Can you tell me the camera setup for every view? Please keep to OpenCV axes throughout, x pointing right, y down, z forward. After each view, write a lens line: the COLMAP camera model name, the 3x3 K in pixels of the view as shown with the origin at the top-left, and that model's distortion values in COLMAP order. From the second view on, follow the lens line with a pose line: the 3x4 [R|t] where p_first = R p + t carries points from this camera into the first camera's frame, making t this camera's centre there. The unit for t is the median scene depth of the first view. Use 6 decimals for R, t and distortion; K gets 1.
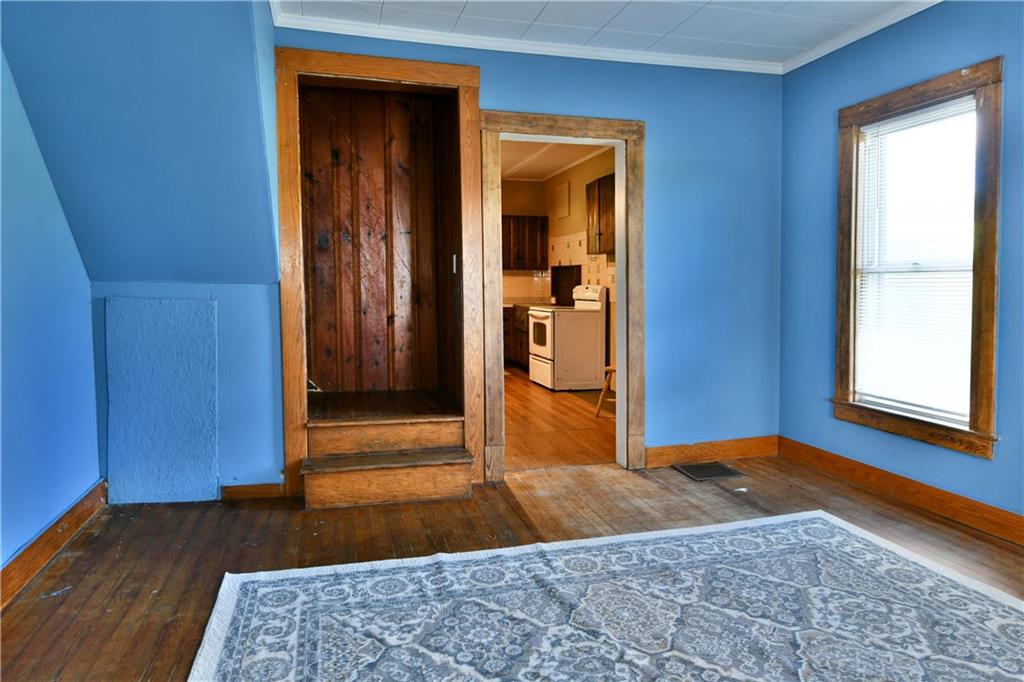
lens RADIAL K [[626.5, 0, 510.2], [0, 626.5, 313.6], [0, 0, 1]] dist [-0.010748, -0.004119]
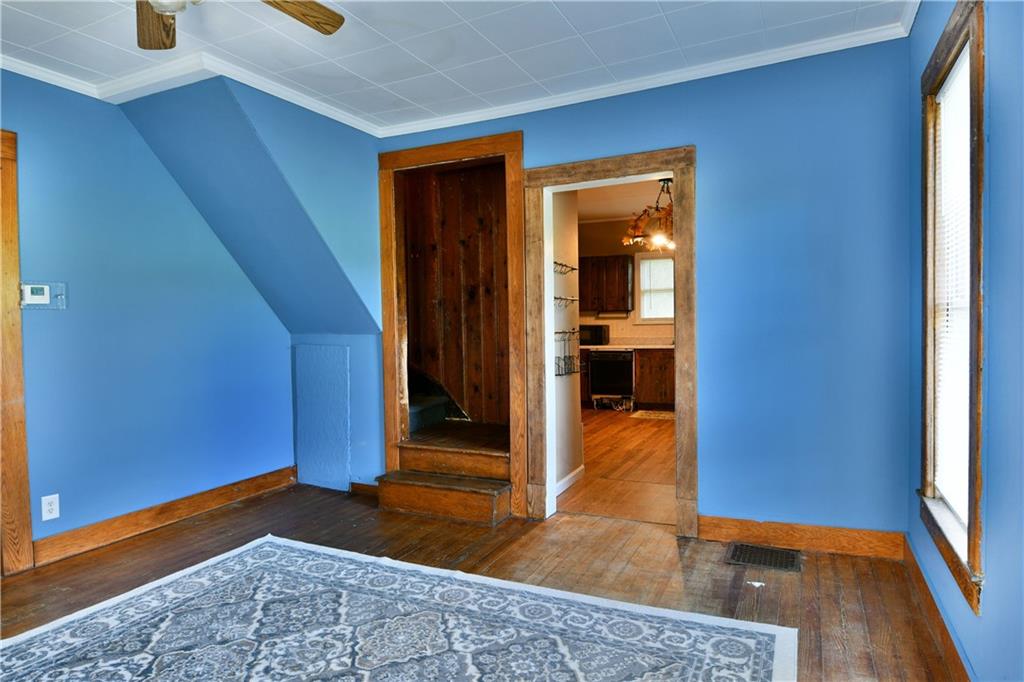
lens RADIAL K [[626.1, 0, 513.5], [0, 626.1, 344.4], [0, 0, 1]] dist [-0.012901, -0.003451]
pose [[0.752474, 0.003199, -0.658614, 0.828352], [-0.007783, 0.999962, -0.004035, -0.027017], [0.658576, 0.008162, 0.752470, 0.231747]]
